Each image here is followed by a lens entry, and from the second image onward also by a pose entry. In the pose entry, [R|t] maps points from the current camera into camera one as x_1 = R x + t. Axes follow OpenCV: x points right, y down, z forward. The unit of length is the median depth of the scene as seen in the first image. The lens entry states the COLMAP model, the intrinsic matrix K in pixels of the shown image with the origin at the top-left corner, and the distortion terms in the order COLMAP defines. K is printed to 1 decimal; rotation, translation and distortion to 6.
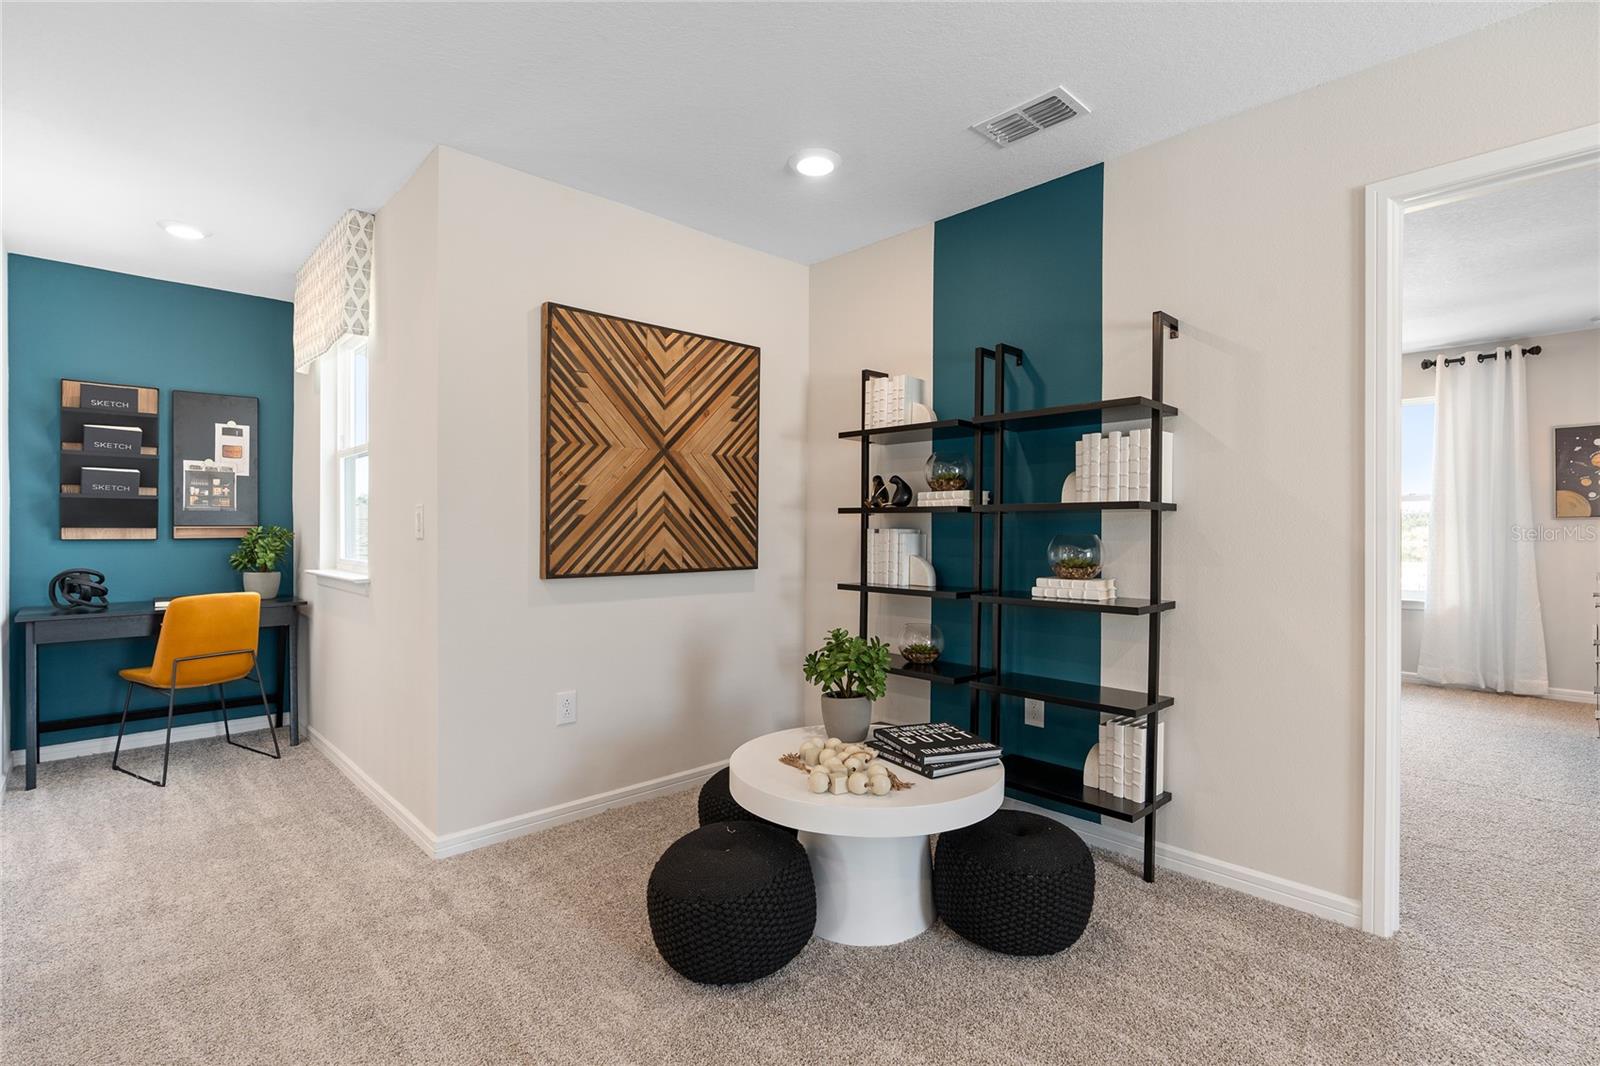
lens RADIAL K [[766.2, 0, 764.3], [0, 766.2, 531.2], [0, 0, 1]] dist [-0.010755, 0.002412]
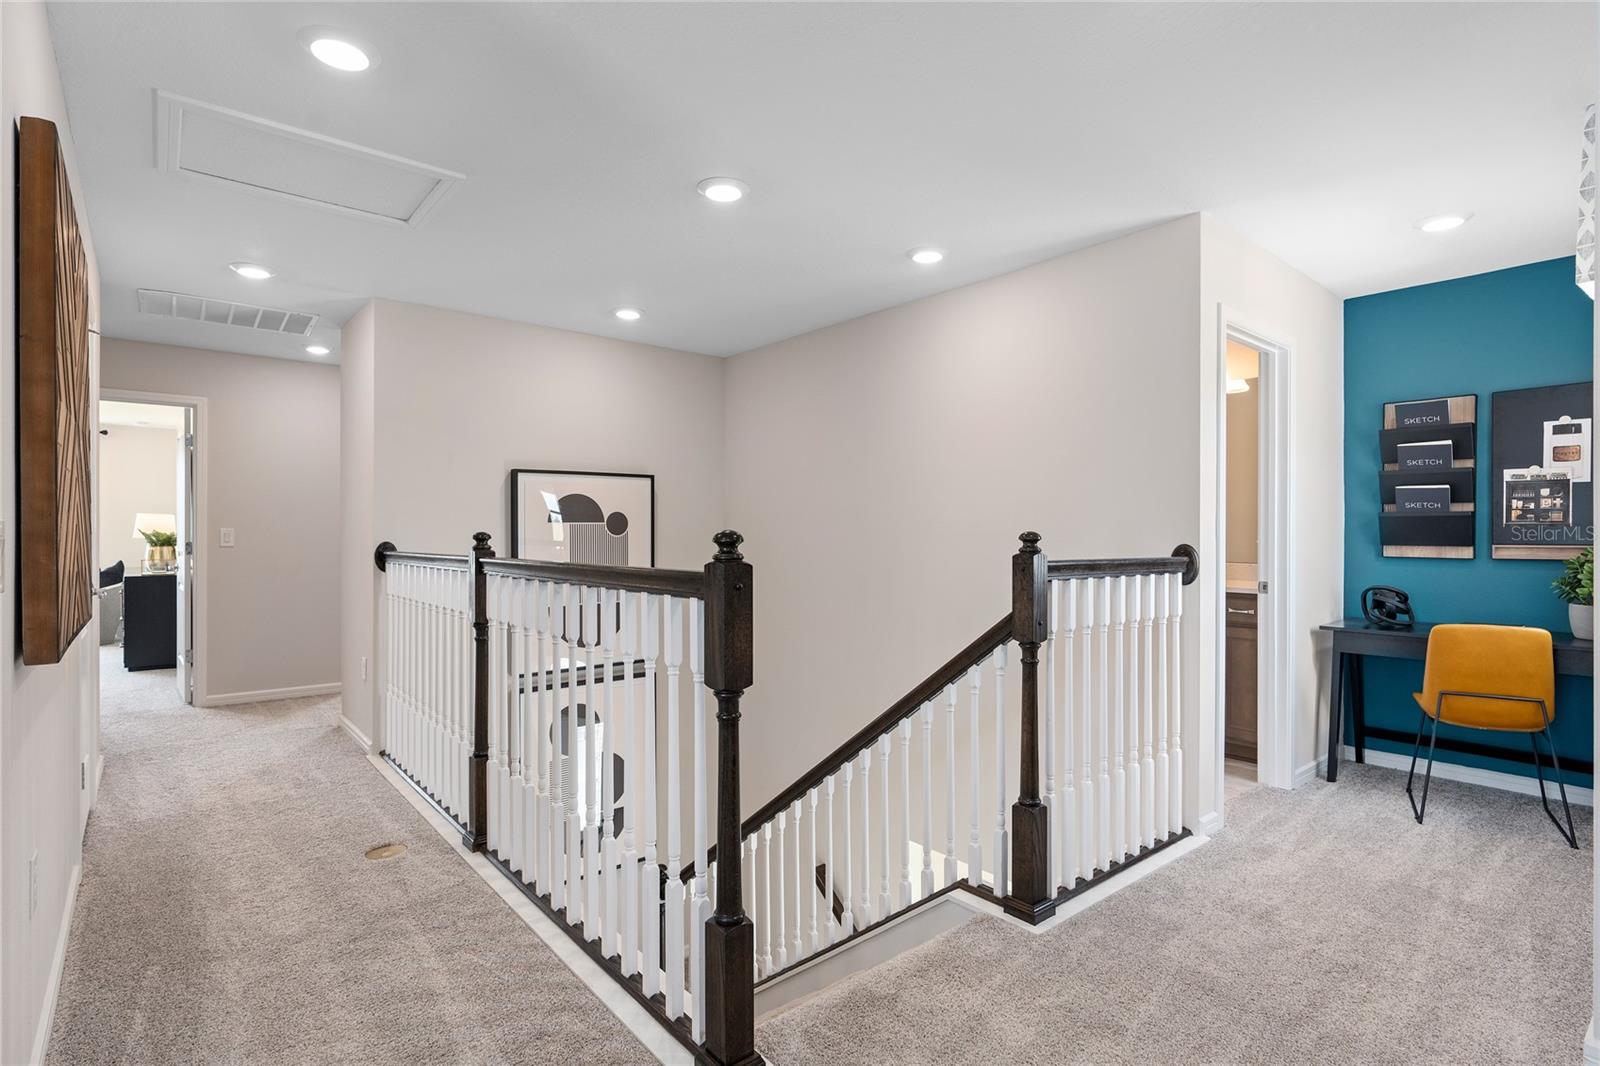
lens RADIAL K [[766.2, 0, 792.0], [0, 766.2, 530.4], [0, 0, 1]] dist [-0.010755, 0.002412]
pose [[-0.054672, -0.007900, -0.998473, 0.163856], [-0.005638, 0.999955, -0.007603, -0.012280], [0.998488, 0.005213, -0.054714, 0.235147]]
